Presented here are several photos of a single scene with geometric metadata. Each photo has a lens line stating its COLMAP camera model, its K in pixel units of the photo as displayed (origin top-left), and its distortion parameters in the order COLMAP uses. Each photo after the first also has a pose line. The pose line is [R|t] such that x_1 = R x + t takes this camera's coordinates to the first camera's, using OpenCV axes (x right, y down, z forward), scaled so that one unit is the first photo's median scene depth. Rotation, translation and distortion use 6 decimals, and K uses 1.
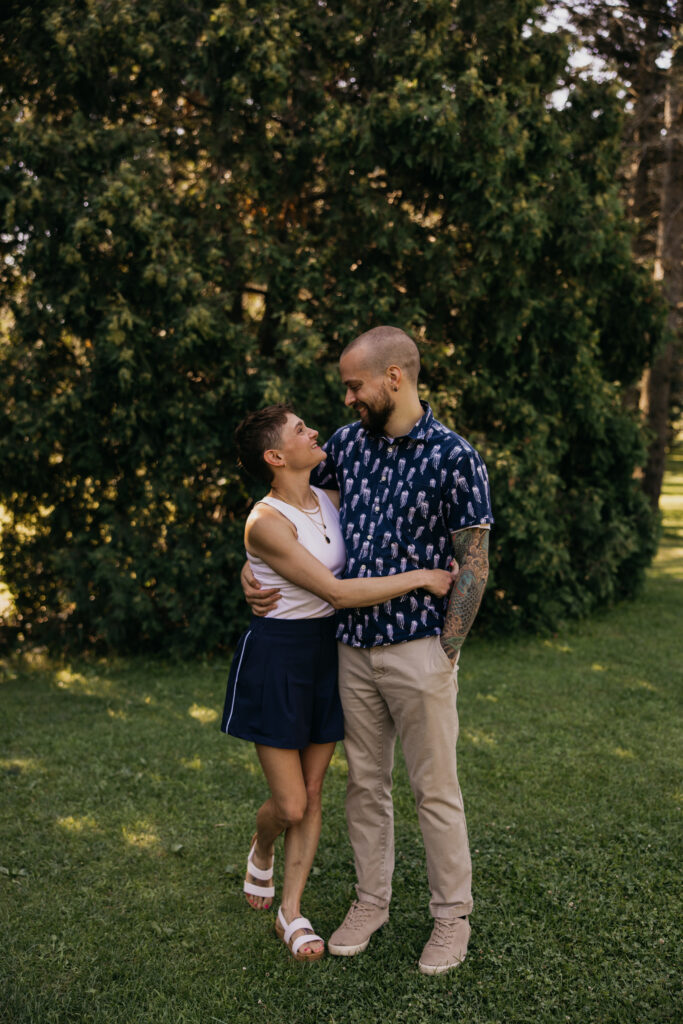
lens RADIAL K [[1152.2, 0, 341.5], [0, 1152.2, 512.0], [0, 0, 1]] dist [0.078563, -0.188399]
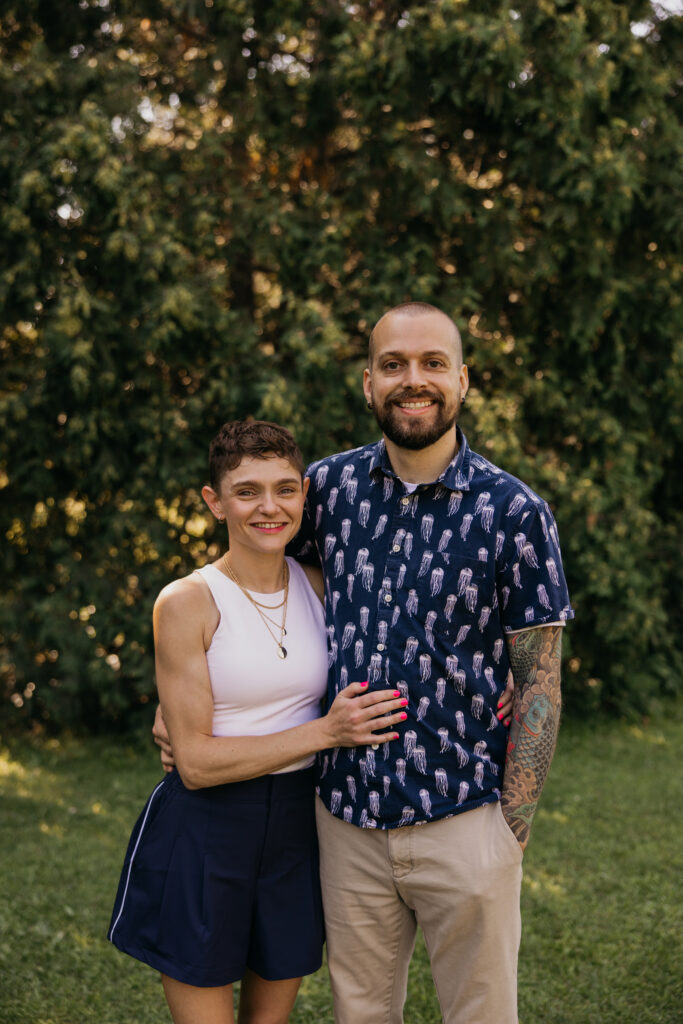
lens RADIAL K [[1321.1, 0, 324.5], [0, 1321.1, 496.3], [0, 0, 1]] dist [0.023642, 0.017217]
pose [[0.998578, 0.012753, -0.051769, 0.019659], [-0.014082, 0.999579, -0.025383, -0.017797], [0.051424, 0.026076, 0.998336, 0.131828]]
